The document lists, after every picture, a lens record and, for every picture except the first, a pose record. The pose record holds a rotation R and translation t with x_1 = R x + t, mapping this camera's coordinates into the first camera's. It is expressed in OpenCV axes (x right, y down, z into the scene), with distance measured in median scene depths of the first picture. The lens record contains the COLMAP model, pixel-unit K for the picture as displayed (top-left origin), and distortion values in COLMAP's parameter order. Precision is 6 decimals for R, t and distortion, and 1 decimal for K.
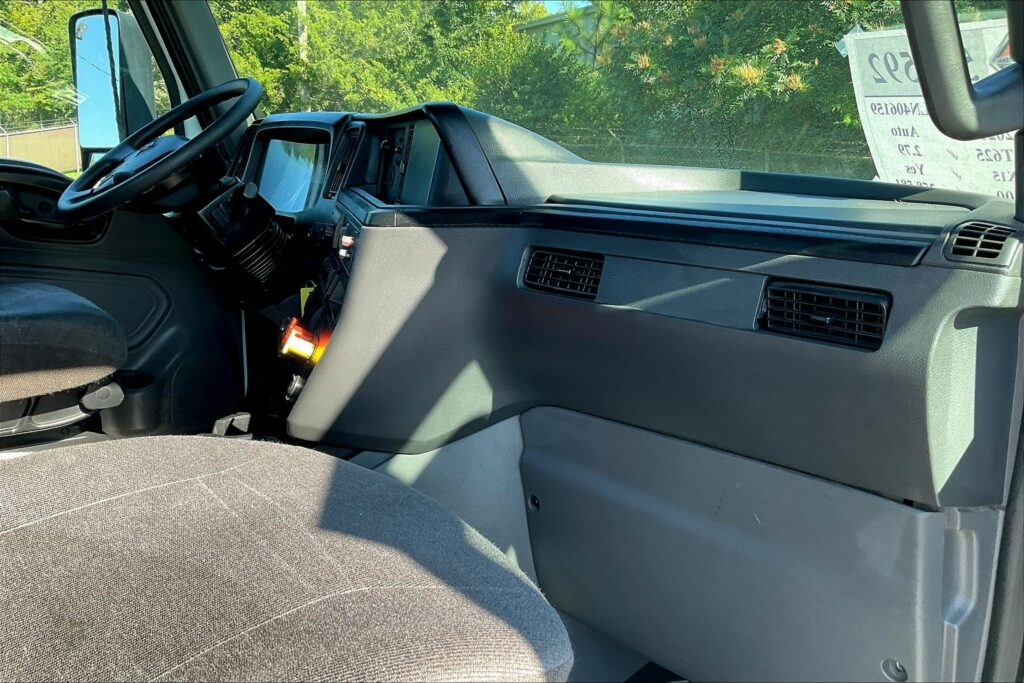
lens RADIAL K [[849.7, 0, 507.1], [0, 849.7, 342.8], [0, 0, 1]] dist [0.097283, -0.169412]
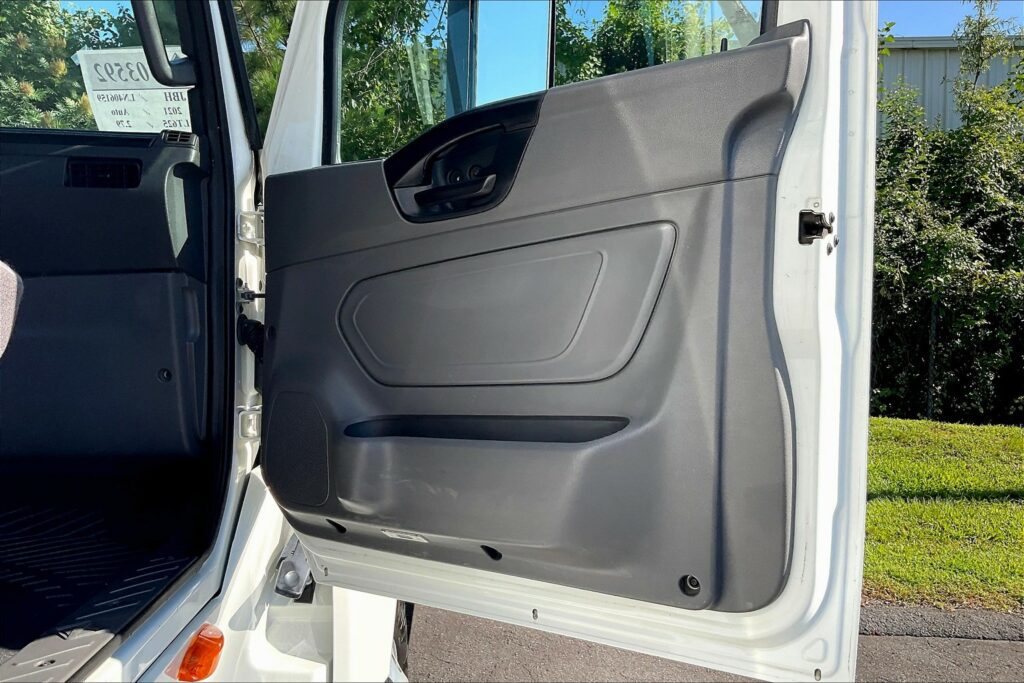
lens RADIAL K [[849.7, 0, 507.1], [0, 849.7, 342.8], [0, 0, 1]] dist [0.097283, -0.169412]
pose [[0.603118, -0.038642, 0.796716, -0.575695], [0.161952, 0.983954, -0.074875, 0.577794], [-0.781038, 0.174188, 0.599698, -0.692633]]
